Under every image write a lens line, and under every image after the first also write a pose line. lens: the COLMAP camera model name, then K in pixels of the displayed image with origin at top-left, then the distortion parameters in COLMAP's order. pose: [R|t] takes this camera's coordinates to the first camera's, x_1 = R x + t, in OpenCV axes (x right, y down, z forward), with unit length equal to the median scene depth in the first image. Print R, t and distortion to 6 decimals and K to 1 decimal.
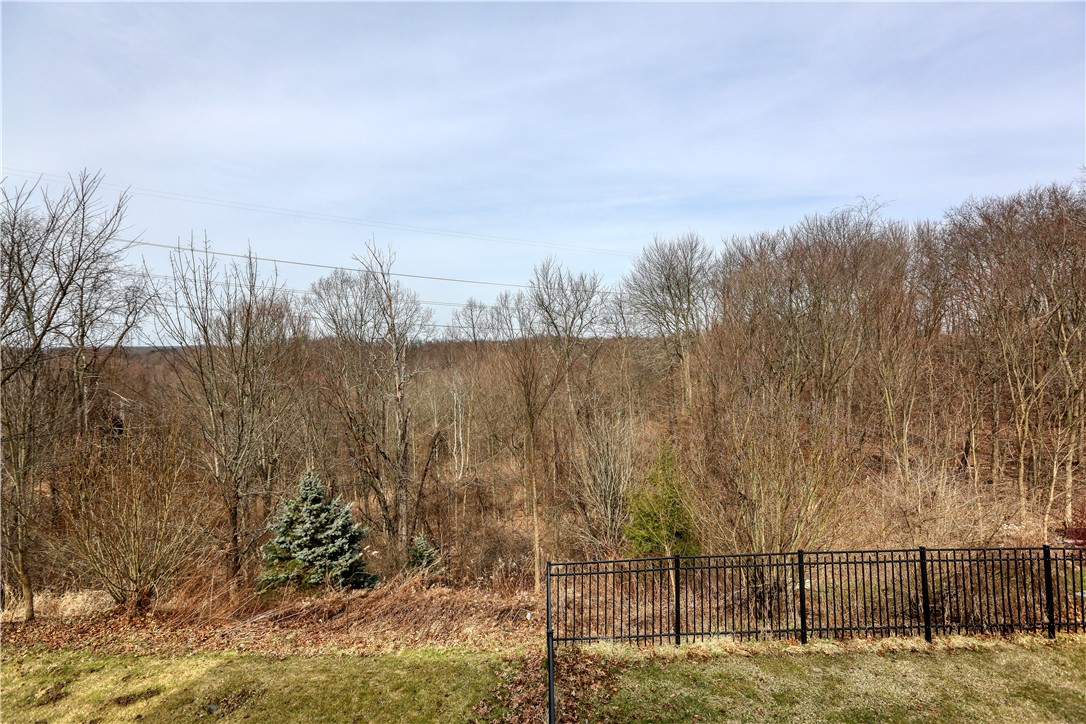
lens RADIAL K [[499.1, 0, 545.9], [0, 499.1, 351.6], [0, 0, 1]] dist [-0.028045, 0.000432]
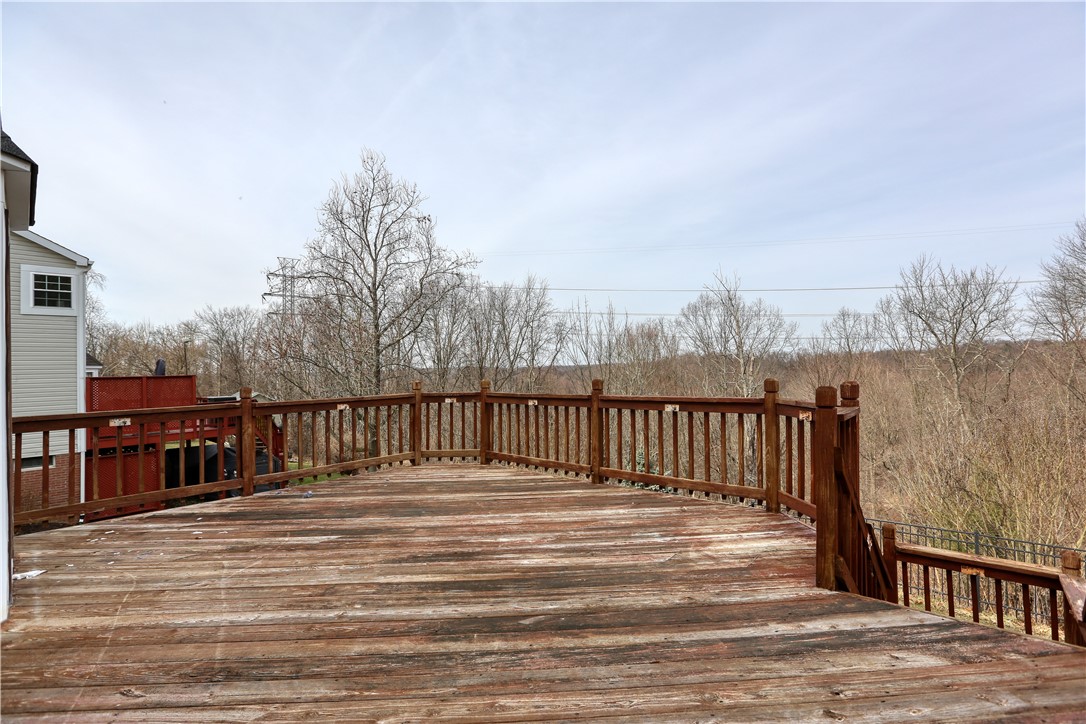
lens RADIAL K [[499.1, 0, 545.9], [0, 499.1, 351.6], [0, 0, 1]] dist [-0.028045, 0.000432]
pose [[0.739945, -0.036057, -0.671700, 0.088339], [0.016080, 0.999225, -0.035925, 0.000255], [0.672475, 0.015781, 0.739951, -0.088781]]
